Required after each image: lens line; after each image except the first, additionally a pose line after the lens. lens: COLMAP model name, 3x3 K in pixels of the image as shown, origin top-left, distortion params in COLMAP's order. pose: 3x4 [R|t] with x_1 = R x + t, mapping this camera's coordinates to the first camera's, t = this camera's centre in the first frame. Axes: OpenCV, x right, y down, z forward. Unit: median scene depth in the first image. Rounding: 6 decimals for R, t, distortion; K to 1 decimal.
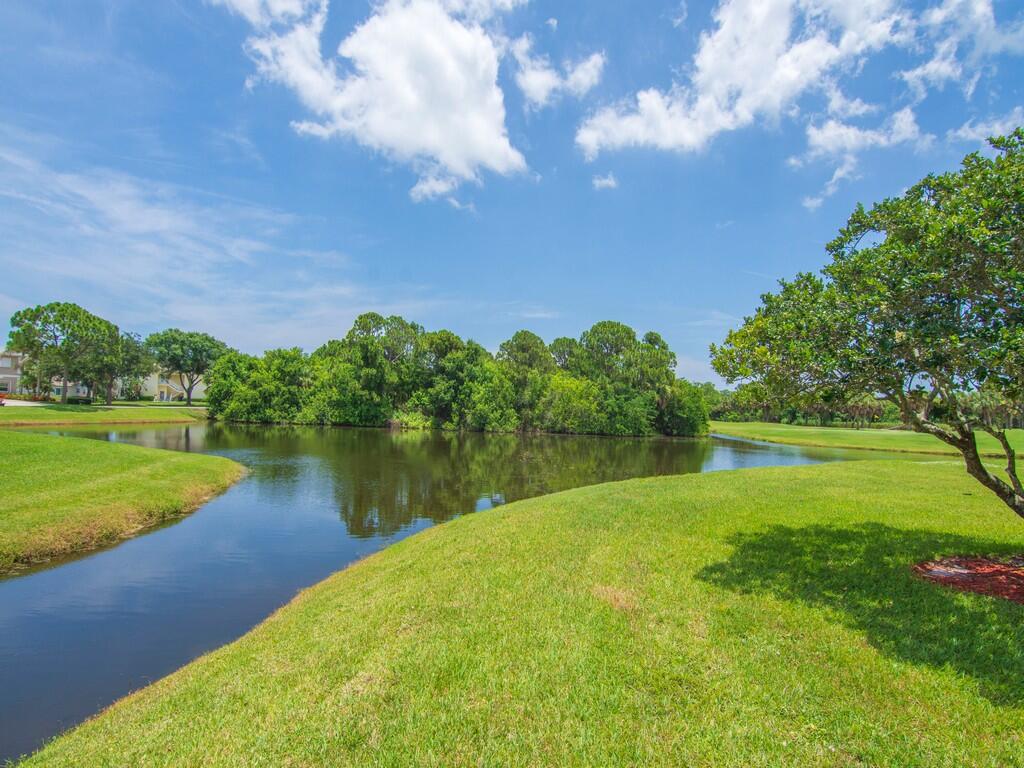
lens RADIAL K [[496.6, 0, 509.7], [0, 496.6, 390.9], [0, 0, 1]] dist [0.000471, -0.011844]
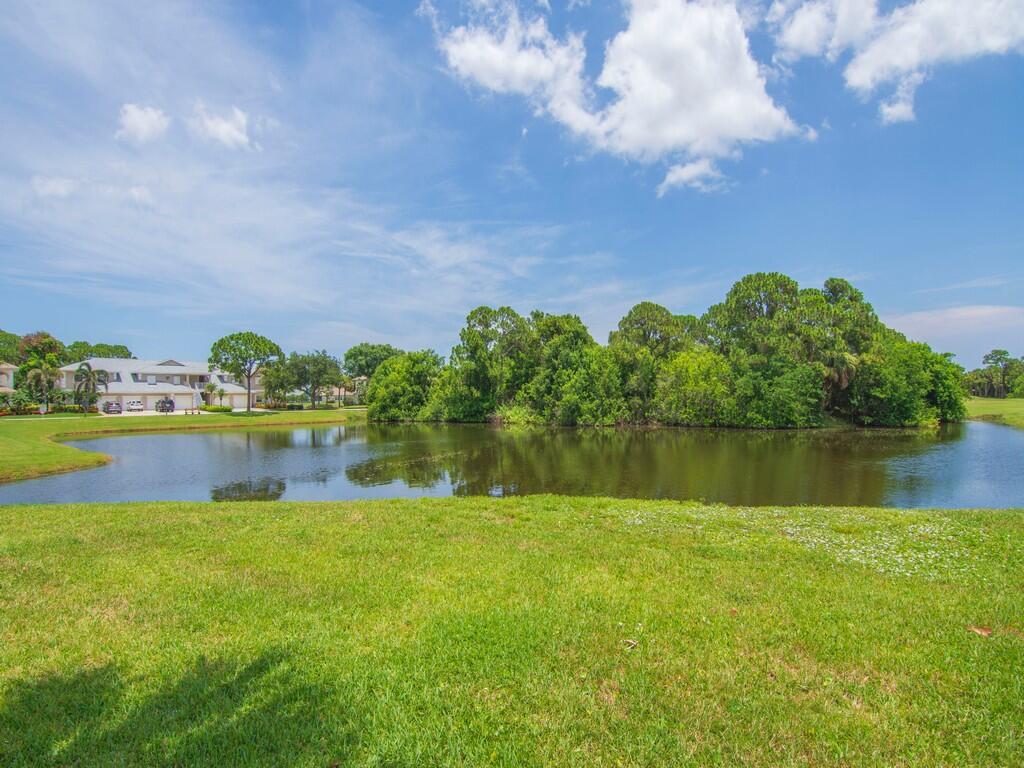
lens RADIAL K [[496.6, 0, 509.7], [0, 496.6, 390.9], [0, 0, 1]] dist [0.000471, -0.011844]
pose [[0.857606, -0.052661, -0.511604, 0.277562], [0.060610, 0.998161, -0.001144, 0.014355], [0.510724, -0.030027, 0.859220, 0.185392]]
